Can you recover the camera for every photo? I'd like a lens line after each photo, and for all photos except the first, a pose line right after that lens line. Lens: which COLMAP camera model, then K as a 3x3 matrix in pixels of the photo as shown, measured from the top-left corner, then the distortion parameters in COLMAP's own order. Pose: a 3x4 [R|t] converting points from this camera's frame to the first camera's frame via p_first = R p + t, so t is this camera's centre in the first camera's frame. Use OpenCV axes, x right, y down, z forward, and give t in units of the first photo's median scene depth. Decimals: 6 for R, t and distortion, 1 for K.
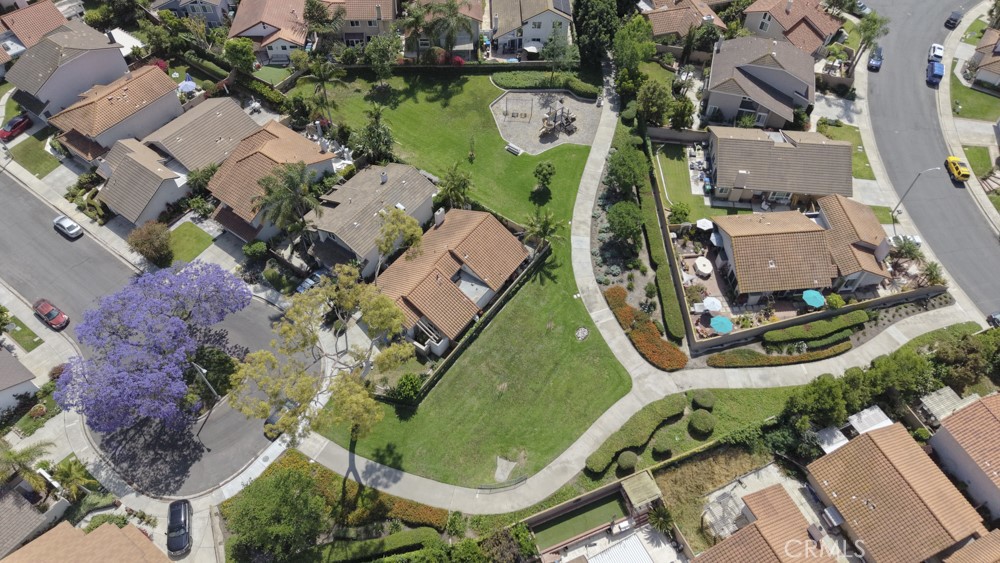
lens RADIAL K [[665.2, 0, 503.9], [0, 665.2, 280.0], [0, 0, 1]] dist [0.036787, -0.038810]
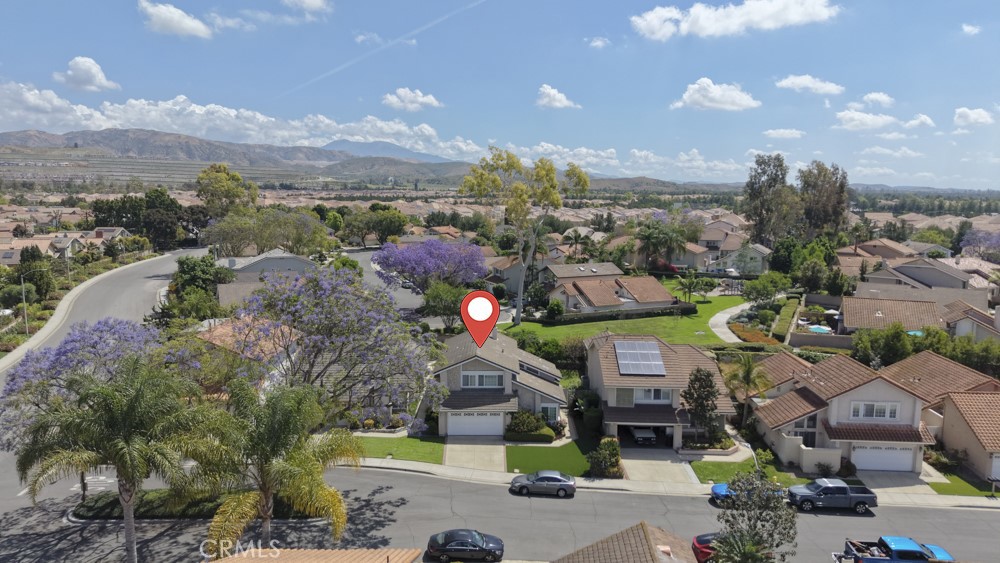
lens RADIAL K [[665.2, 0, 503.9], [0, 665.2, 280.0], [0, 0, 1]] dist [0.036787, -0.038810]
pose [[0.876593, 0.055715, -0.477997, 0.364165], [-0.379688, 0.690345, -0.615841, 0.866680], [0.295672, 0.721331, 0.626306, 0.023055]]
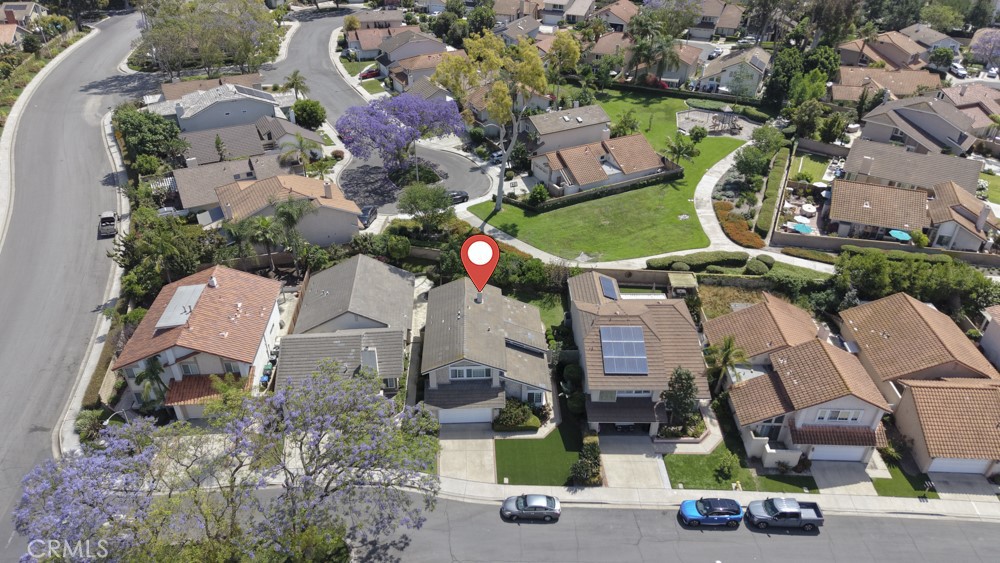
lens RADIAL K [[665.2, 0, 503.9], [0, 665.2, 280.0], [0, 0, 1]] dist [0.036787, -0.038810]
pose [[0.896360, 0.240092, -0.372687, 0.287044], [-0.351618, 0.897018, -0.267812, 0.592626], [0.270007, 0.371099, 0.888471, -0.141160]]
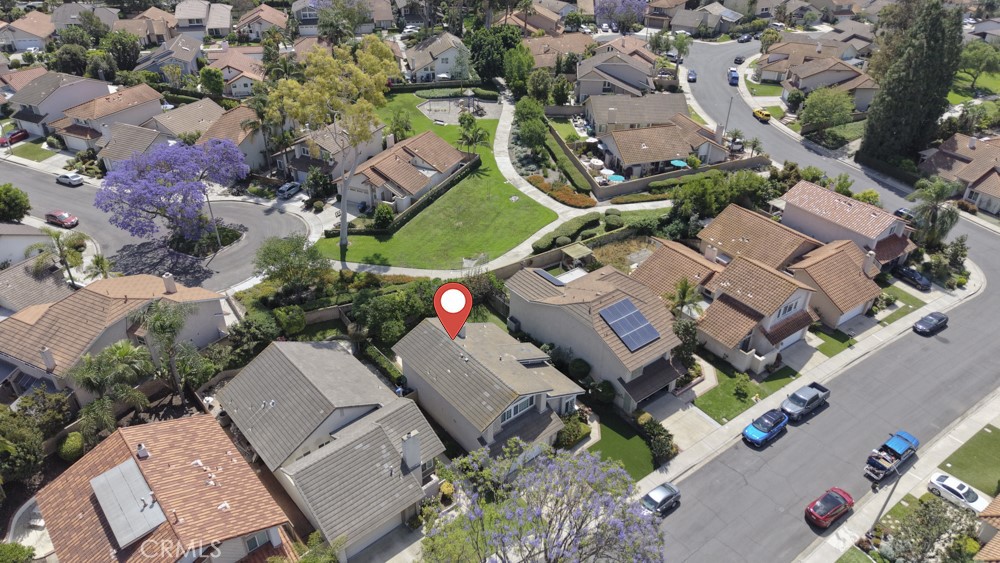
lens RADIAL K [[665.2, 0, 503.9], [0, 665.2, 280.0], [0, 0, 1]] dist [0.036787, -0.038810]
pose [[0.982436, -0.099321, 0.157974, -0.111077], [0.146892, 0.933722, -0.326474, 0.596014], [-0.115078, 0.343945, 0.931912, -0.122193]]
